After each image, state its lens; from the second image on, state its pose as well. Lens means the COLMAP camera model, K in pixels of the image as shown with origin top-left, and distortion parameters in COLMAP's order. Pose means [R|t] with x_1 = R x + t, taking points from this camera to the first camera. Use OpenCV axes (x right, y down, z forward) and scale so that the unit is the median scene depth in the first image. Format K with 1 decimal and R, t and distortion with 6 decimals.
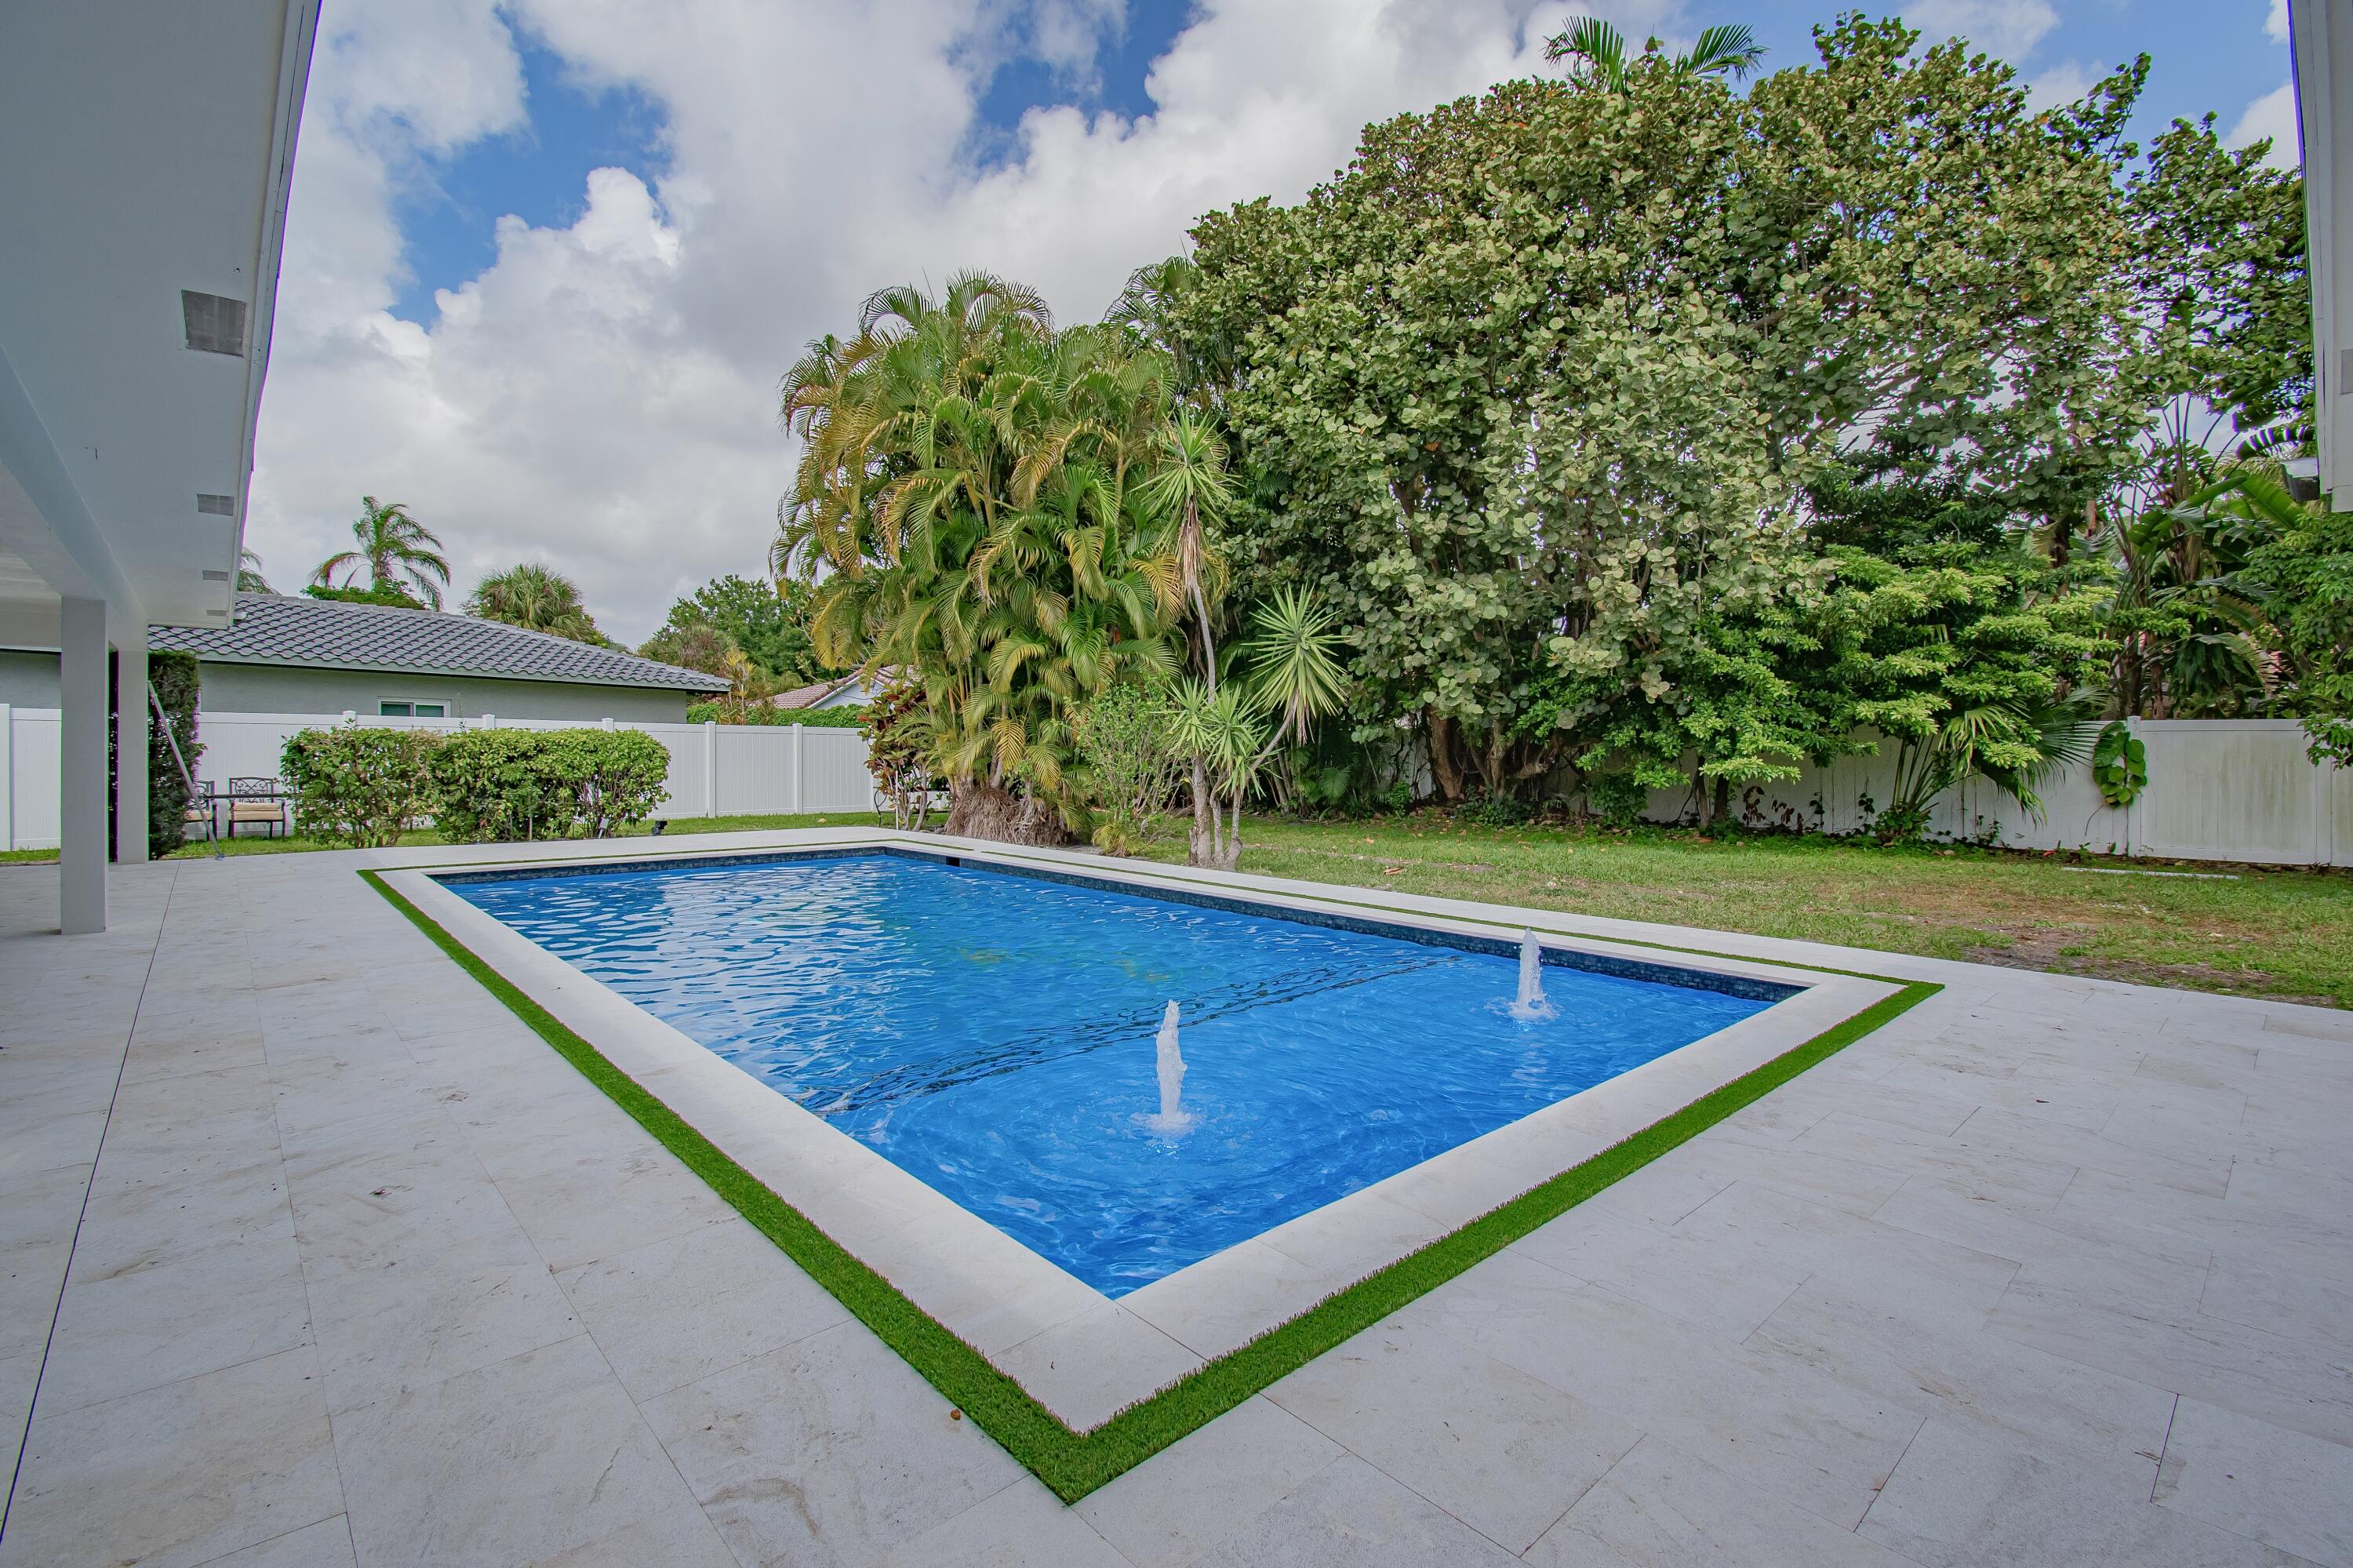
lens RADIAL K [[1064.9, 0, 1169.6], [0, 1064.9, 780.2], [0, 0, 1]] dist [0.034099, -0.035241]
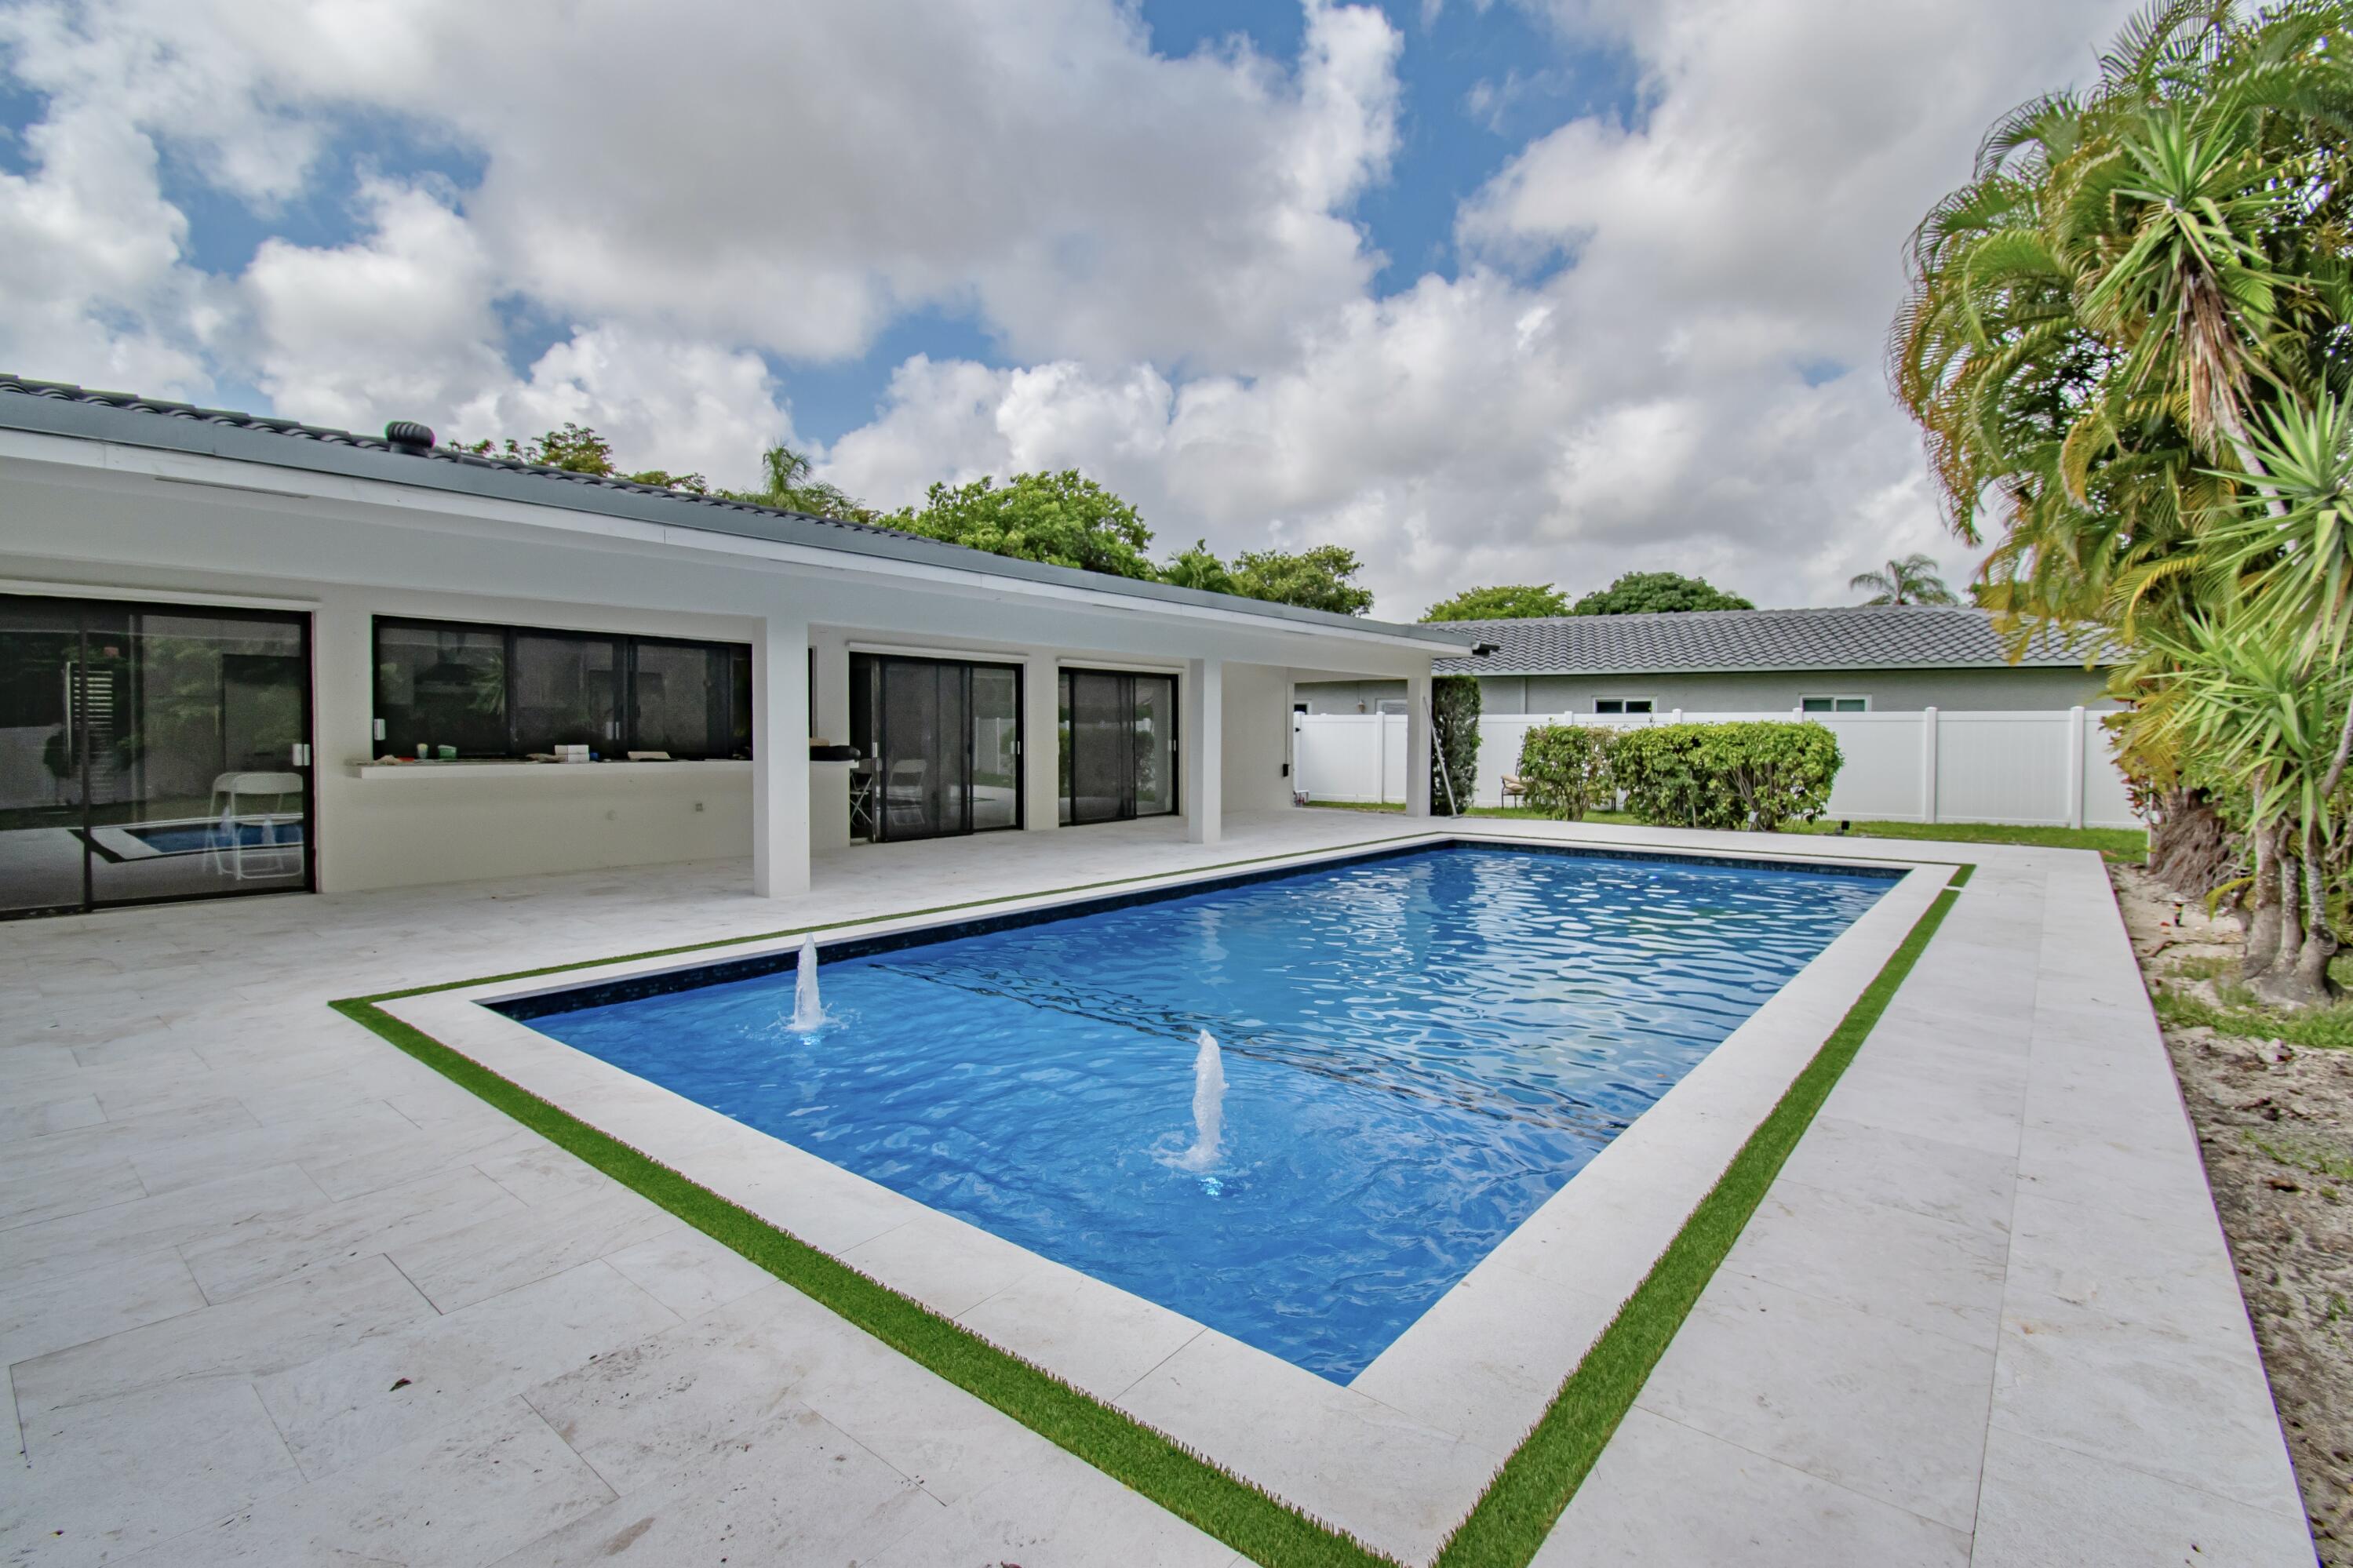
lens RADIAL K [[1056.2, 0, 1190.9], [0, 1056.2, 780.1], [0, 0, 1]] dist [0.006364, -0.016906]
pose [[0.151392, 0.036265, -0.987808, 0.375928], [-0.028389, 0.999074, 0.032327, -0.010994], [0.988066, 0.023149, 0.152281, 0.352781]]
